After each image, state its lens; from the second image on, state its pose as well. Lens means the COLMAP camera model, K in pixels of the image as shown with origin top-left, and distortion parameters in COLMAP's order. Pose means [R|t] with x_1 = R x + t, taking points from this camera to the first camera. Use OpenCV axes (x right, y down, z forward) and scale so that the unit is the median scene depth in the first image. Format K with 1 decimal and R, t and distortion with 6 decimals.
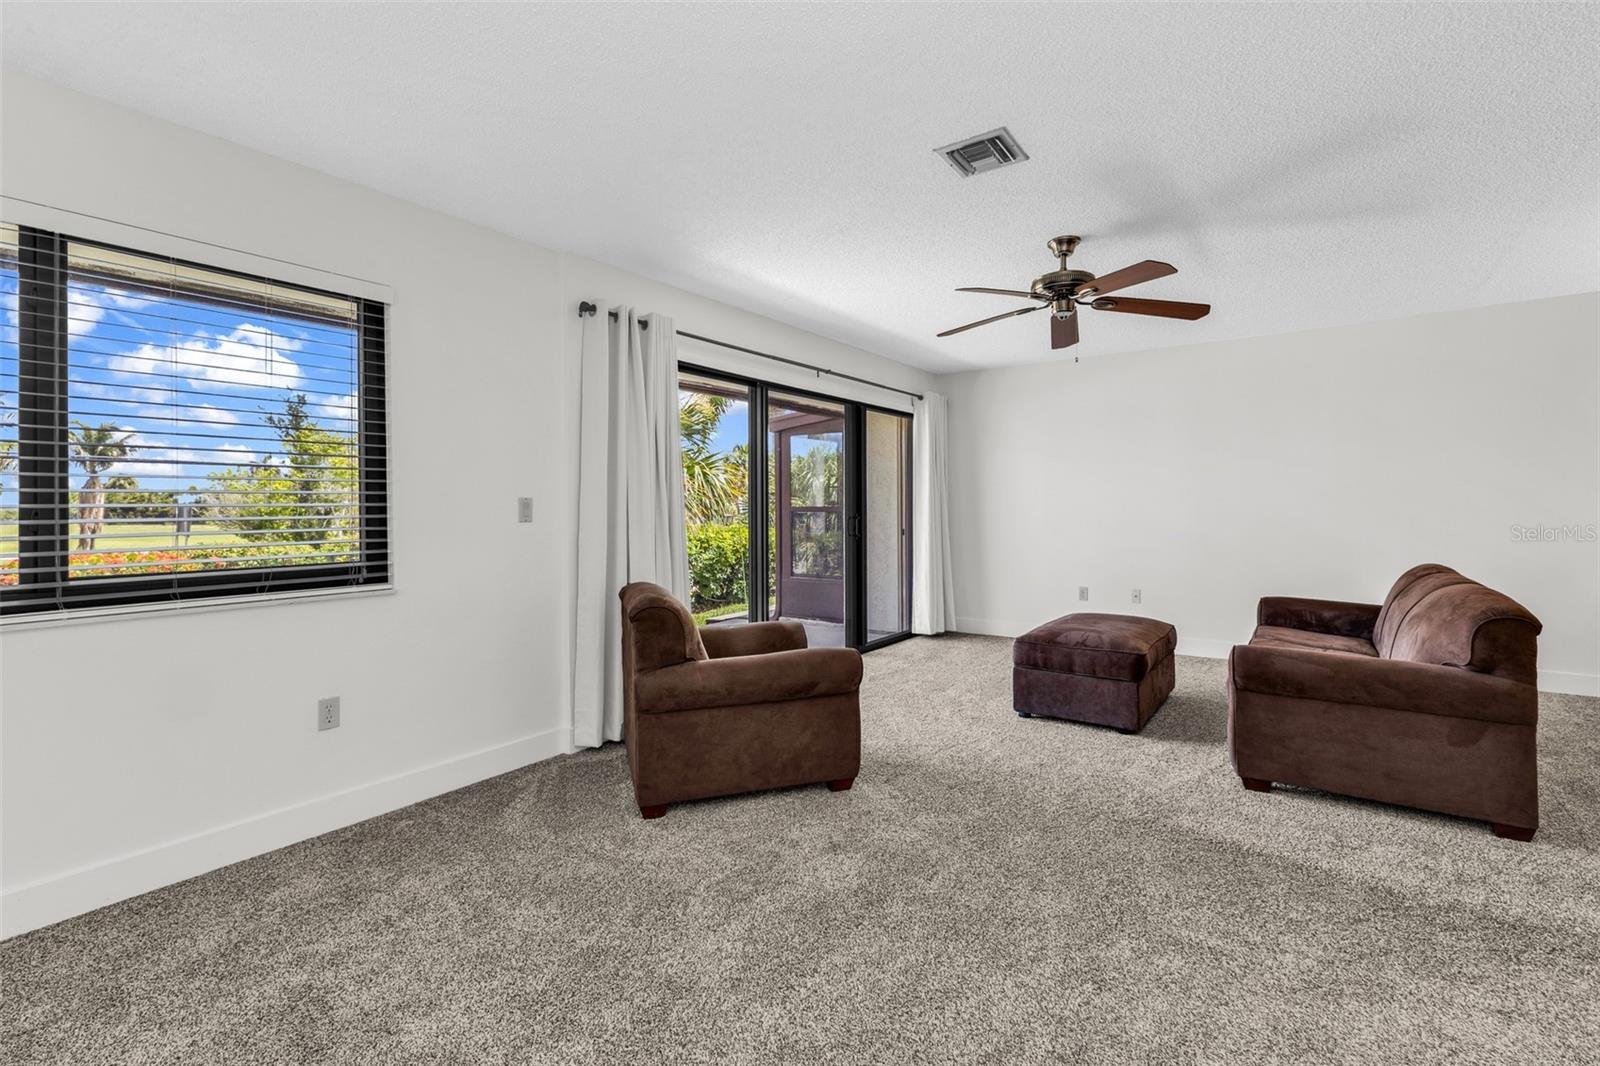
lens RADIAL K [[692.2, 0, 809.0], [0, 692.2, 499.1], [0, 0, 1]] dist [0.012002, -0.003285]
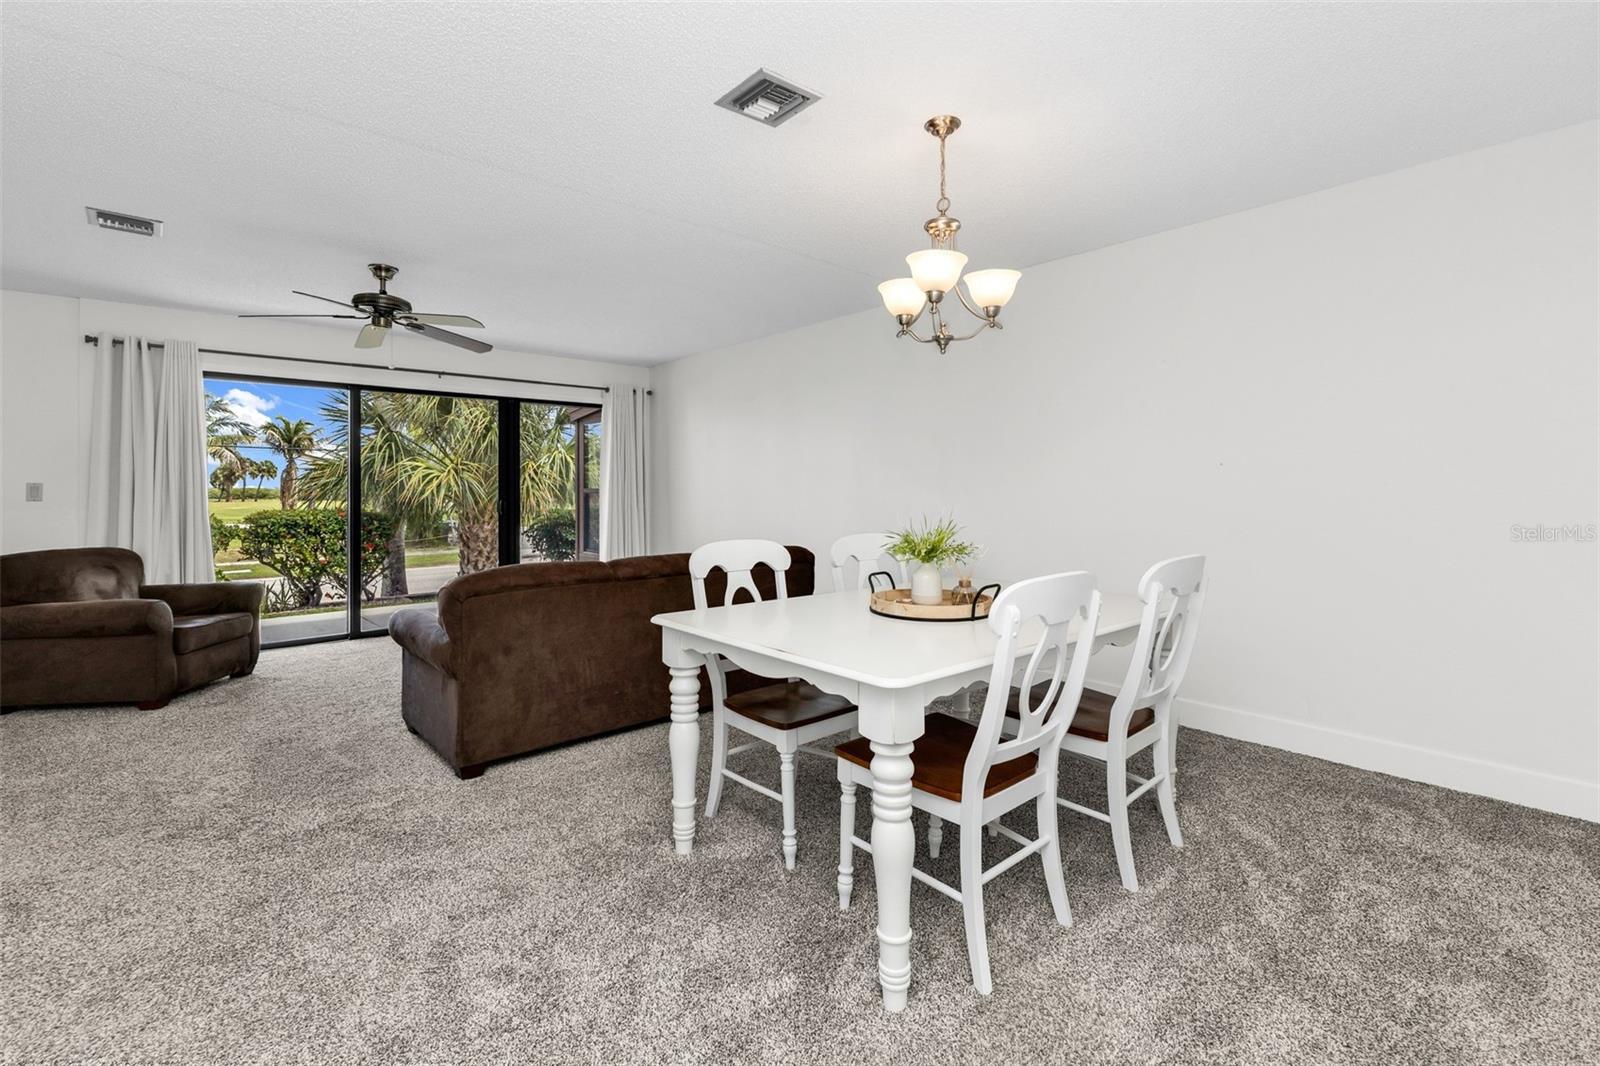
lens RADIAL K [[692.2, 0, 787.4], [0, 692.2, 480.1], [0, 0, 1]] dist [0.012002, -0.003285]
pose [[0.974573, -0.000352, -0.224069, 1.243702], [0.000484, 1.000000, 0.000533, -0.007221], [0.224069, -0.000628, 0.974573, -0.000087]]
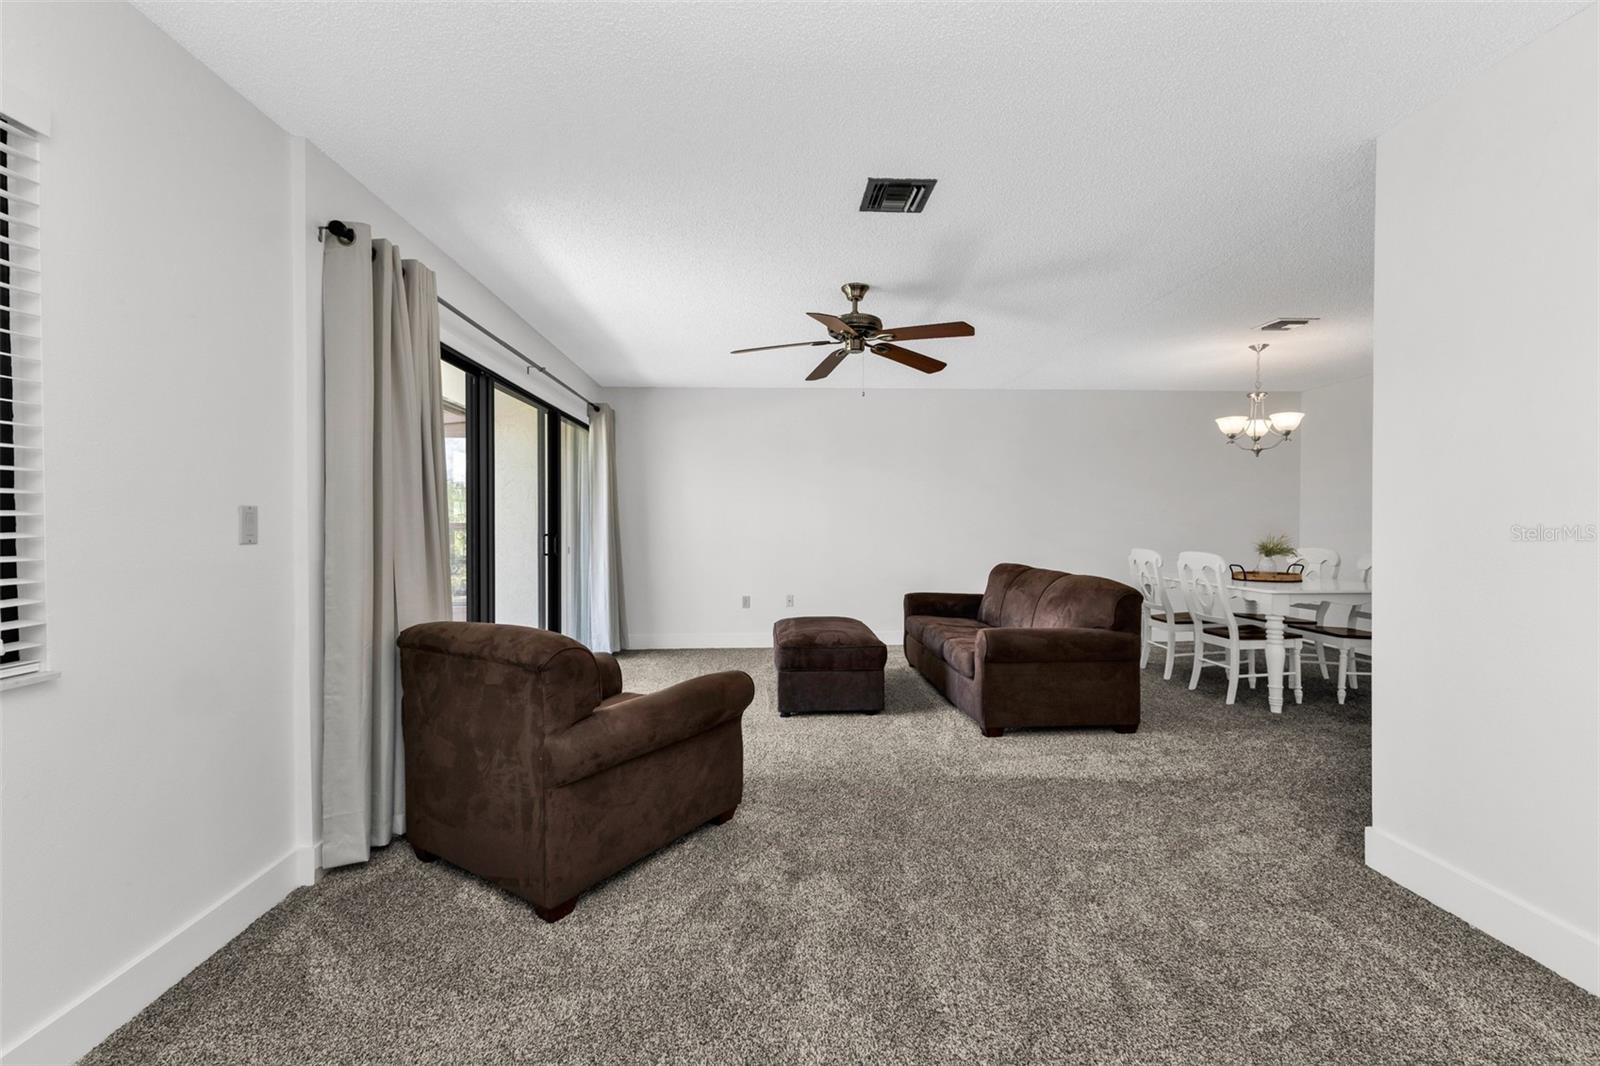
lens RADIAL K [[692.2, 0, 774.9], [0, 692.2, 521.4], [0, 0, 1]] dist [0.012002, -0.003285]
pose [[0.783374, 0.003887, 0.621539, -0.414580], [-0.009674, 0.999936, 0.005940, 0.003443], [-0.621476, -0.010666, 0.783361, 0.188351]]
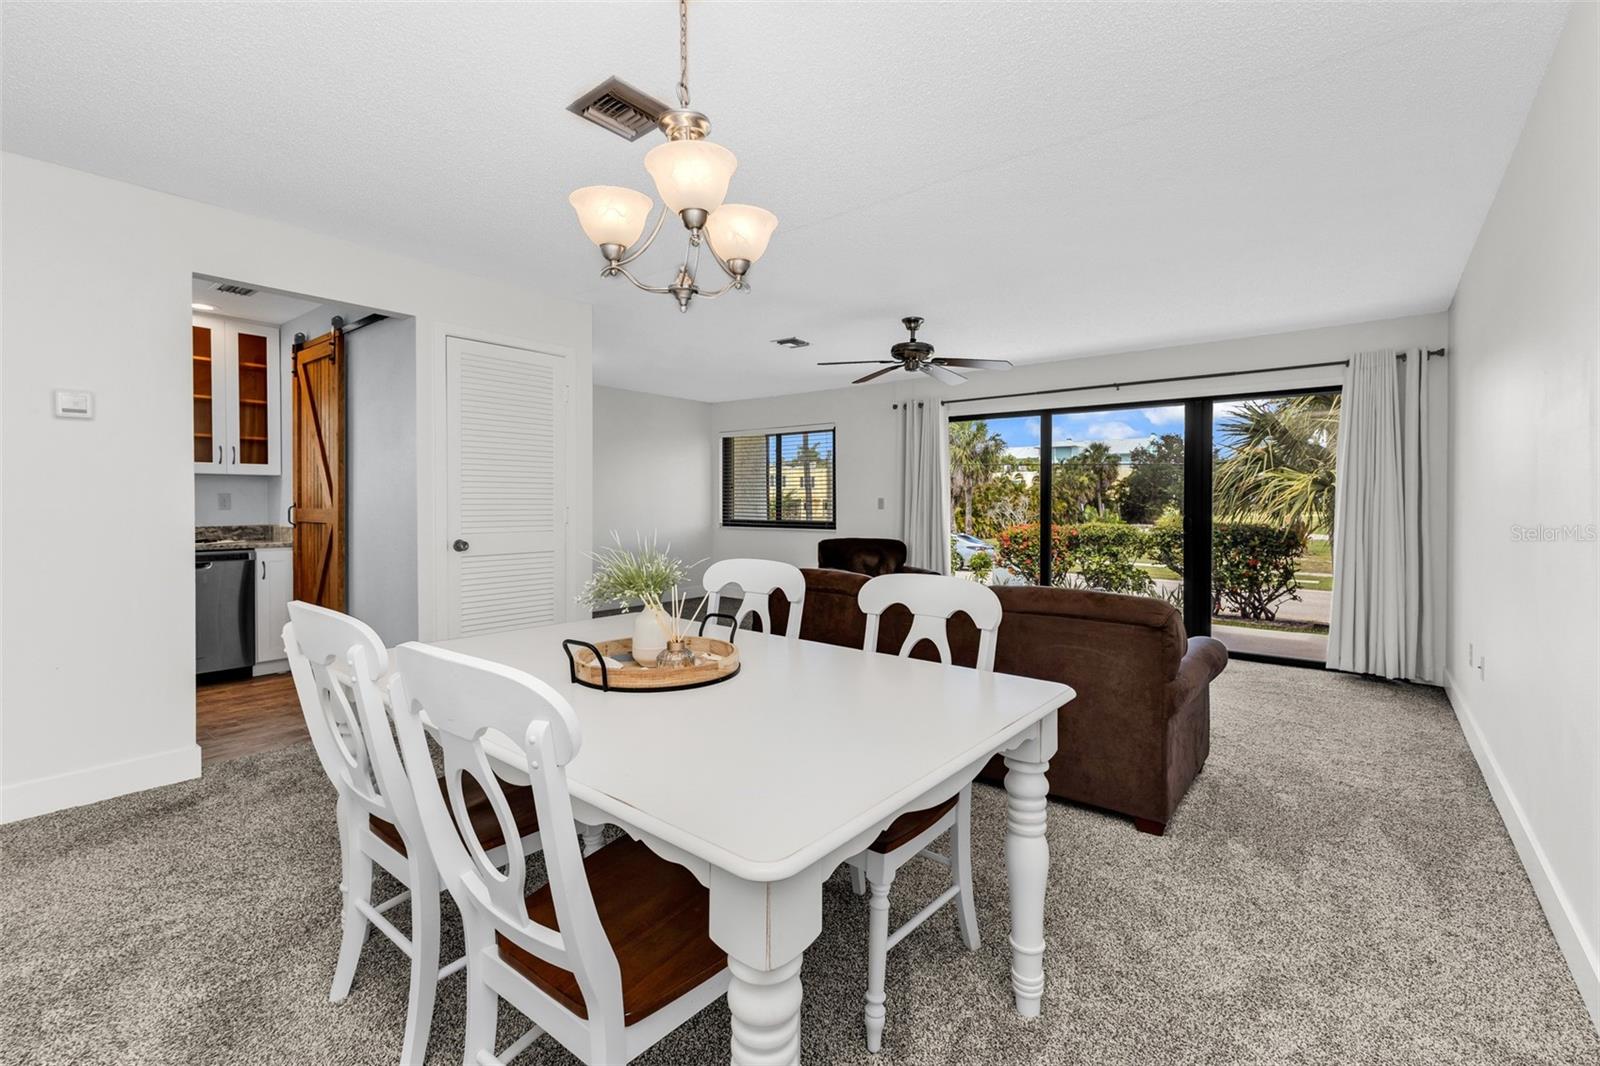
lens RADIAL K [[692.2, 0, 820.7], [0, 692.2, 504.7], [0, 0, 1]] dist [0.012002, -0.003285]
pose [[-0.016424, 0.013734, -0.999771, 1.700215], [0.009567, 0.999862, 0.013578, -0.013763], [0.999819, -0.009342, -0.016553, 0.796230]]
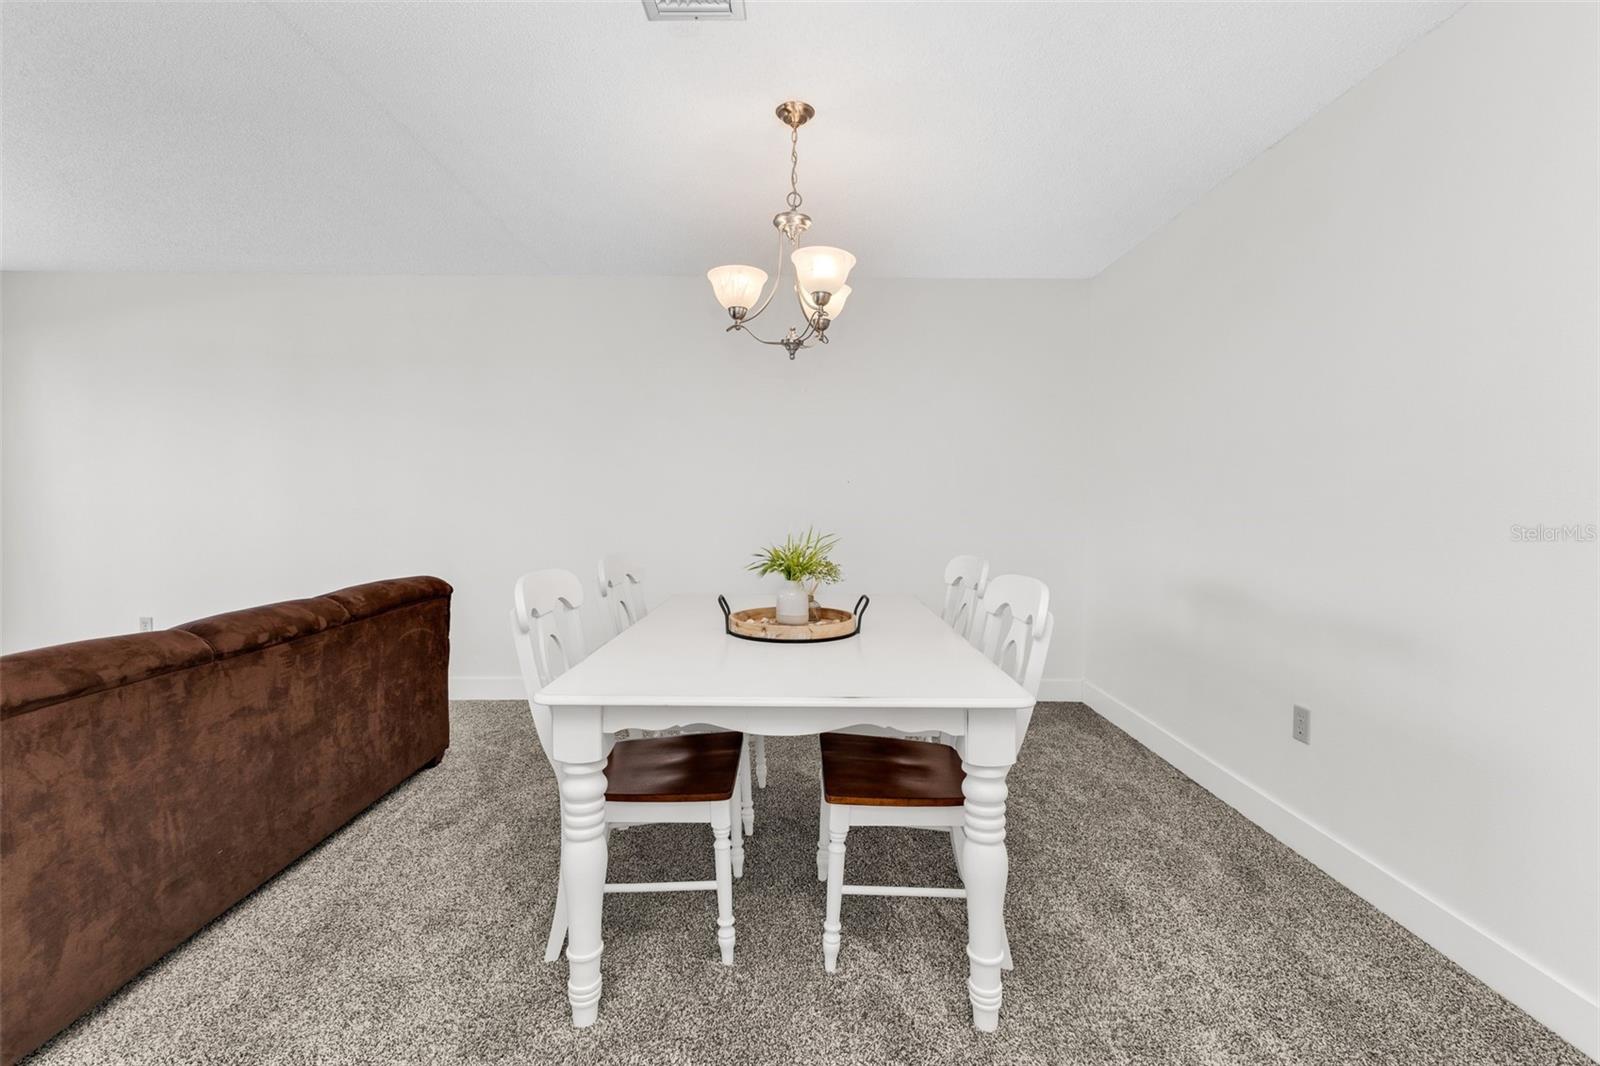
lens RADIAL K [[692.2, 0, 786.1], [0, 692.2, 519.0], [0, 0, 1]] dist [0.012002, -0.003285]
pose [[0.813889, -0.007729, 0.580969, 0.880722], [-0.016383, 0.999209, 0.036244, -0.005460], [-0.580789, -0.039016, 0.813118, 0.162769]]
